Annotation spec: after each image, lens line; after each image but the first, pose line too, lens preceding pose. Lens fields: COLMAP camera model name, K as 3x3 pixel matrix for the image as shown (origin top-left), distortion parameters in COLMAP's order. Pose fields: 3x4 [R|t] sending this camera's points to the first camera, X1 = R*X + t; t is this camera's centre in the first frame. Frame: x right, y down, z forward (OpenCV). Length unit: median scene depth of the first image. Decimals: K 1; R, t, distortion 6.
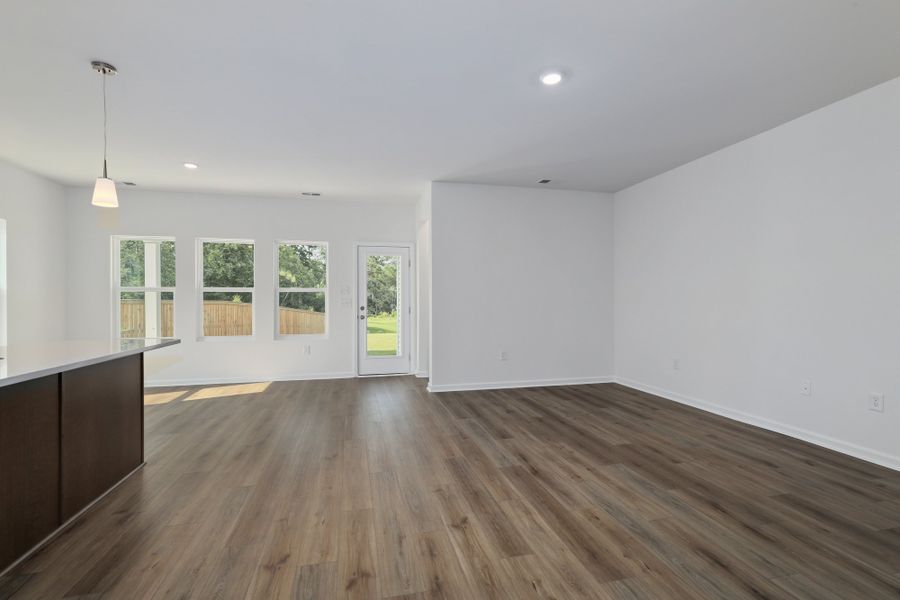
lens RADIAL K [[406.7, 0, 450.0], [0, 406.7, 301.4], [0, 0, 1]] dist [0.003102, 0.000048]
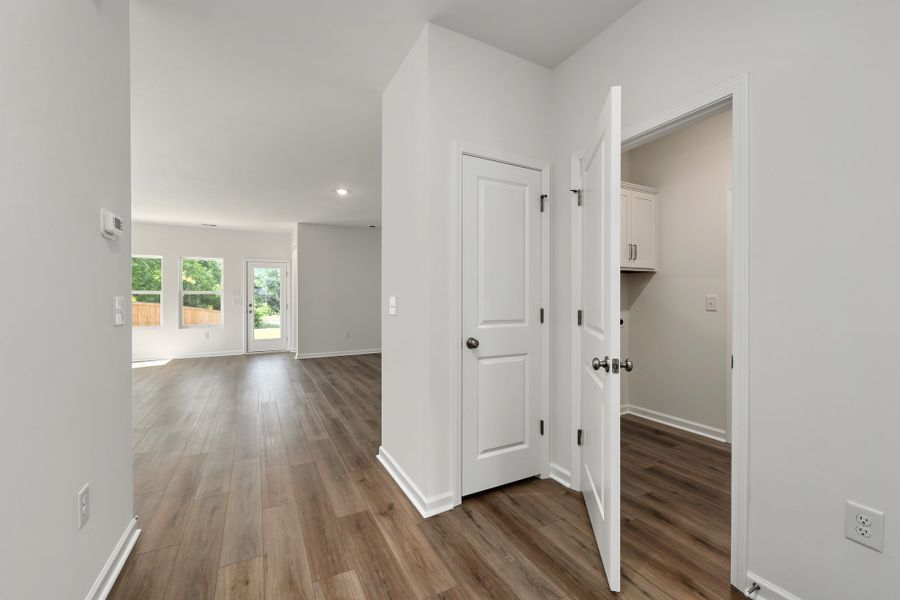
lens RADIAL K [[364.1, 0, 447.5], [0, 364.1, 299.2], [0, 0, 1]] dist [0.001923, -0.000272]
pose [[0.969392, -0.002882, 0.245502, 0.228905], [0.003355, 0.999993, -0.001512, -0.000097], [-0.245496, 0.002289, 0.969395, -0.657761]]
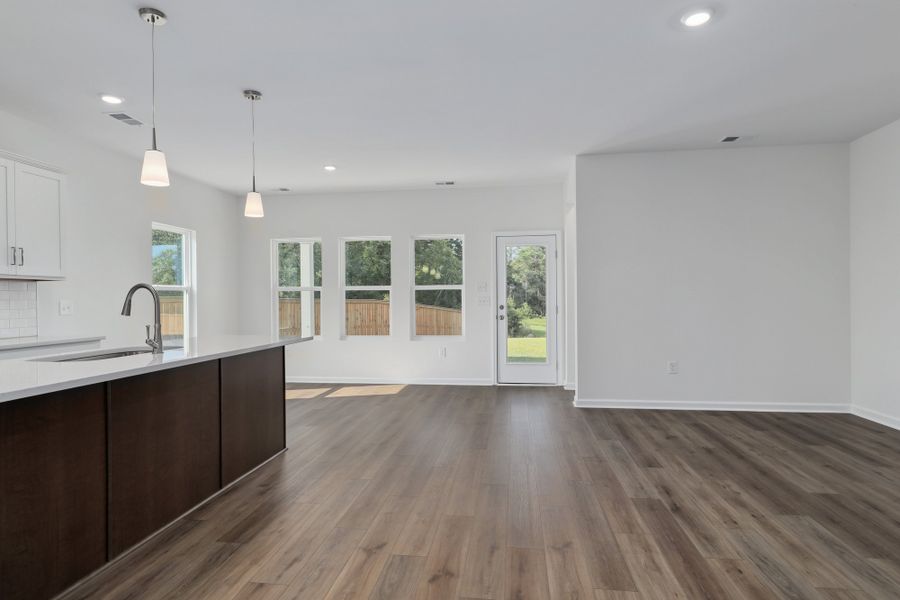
lens RADIAL K [[492.5, 0, 450.0], [0, 492.5, 300.0], [0, 0, 1]] dist [0.002327, -0.000384]
pose [[0.932771, -0.004886, -0.360436, 0.104949], [0.005392, 0.999985, 0.000397, 0.000601], [0.360429, -0.002313, 0.932784, -0.055272]]
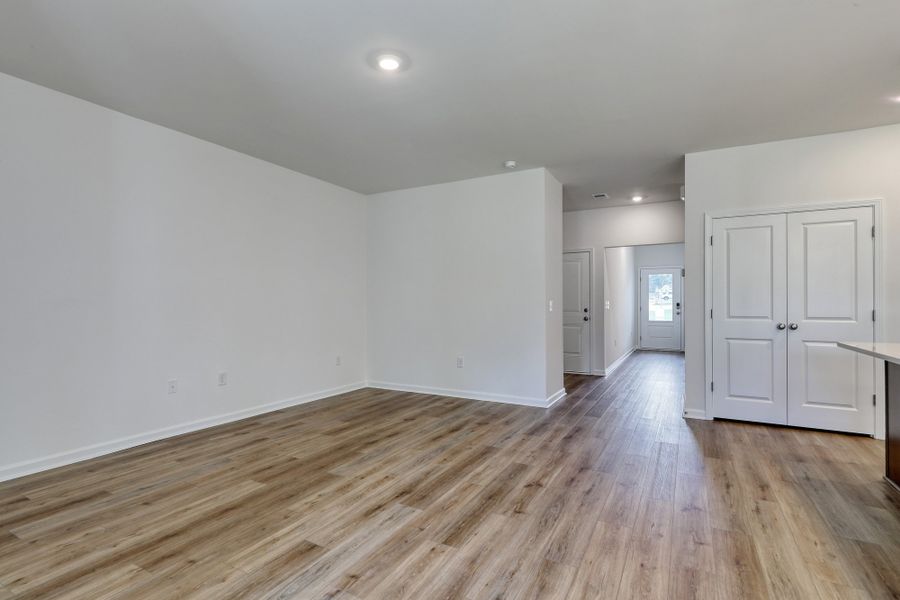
lens RADIAL K [[435.2, 0, 448.8], [0, 435.2, 302.1], [0, 0, 1]] dist [0.004204, 0.000268]
pose [[-0.738386, 0.004449, 0.674364, -0.372902], [0.004062, 0.999989, -0.002149, -0.000747], [-0.674366, 0.001153, -0.738396, 1.192700]]
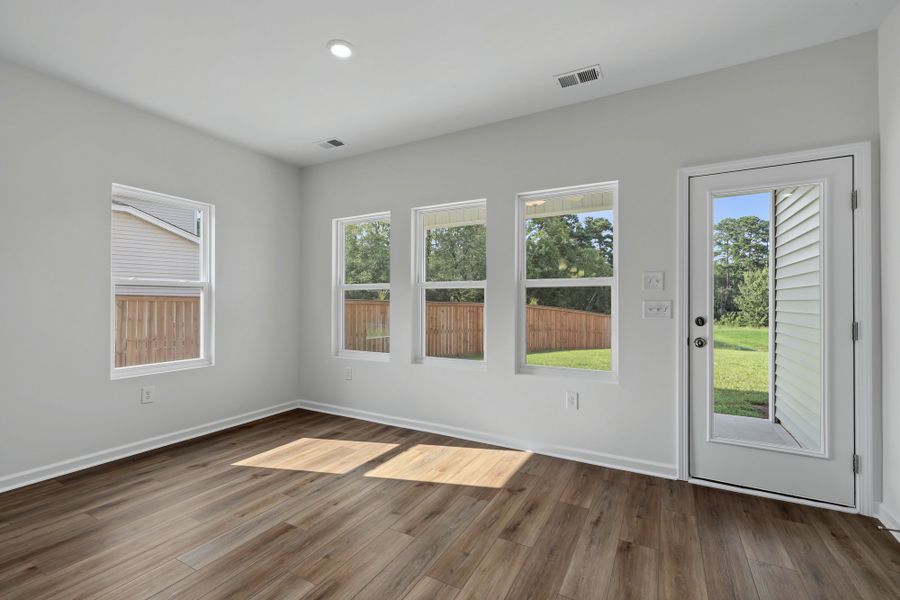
lens RADIAL K [[391.7, 0, 448.5], [0, 391.7, 299.5], [0, 0, 1]] dist [0.002706, 0.000091]
pose [[0.734767, -0.002548, -0.678315, -0.213902], [-0.006784, 0.999915, -0.011104, 0.000861], [0.678286, 0.012760, 0.734687, 0.848450]]
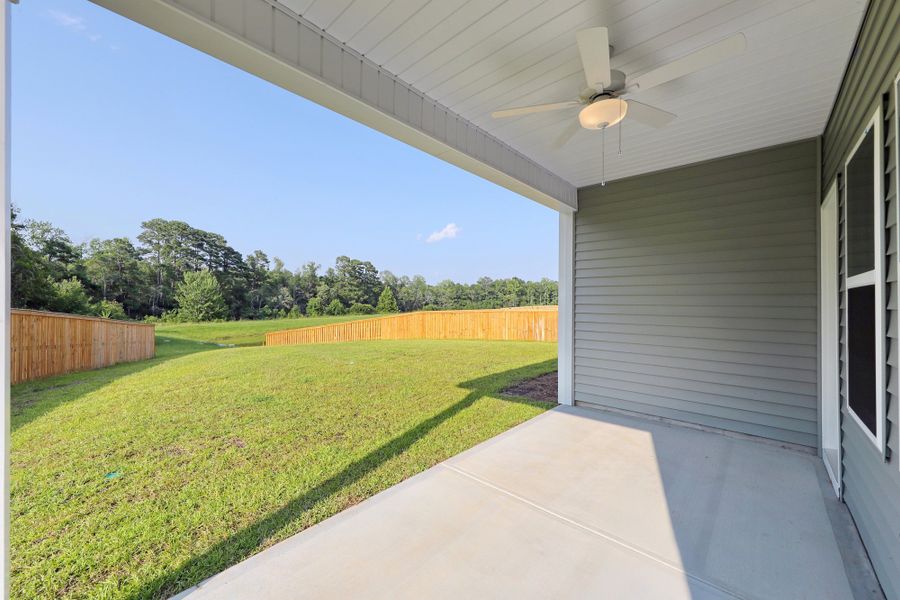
lens RADIAL K [[346.9, 0, 450.0], [0, 346.9, 300.0], [0, 0, 1]] dist [0.002138, 0.000013]
pose [[0.824111, 0.010330, 0.566333, -1.304213], [-0.004183, 0.999917, -0.012152, -0.009294], [-0.566412, 0.007646, 0.824087, 1.553354]]
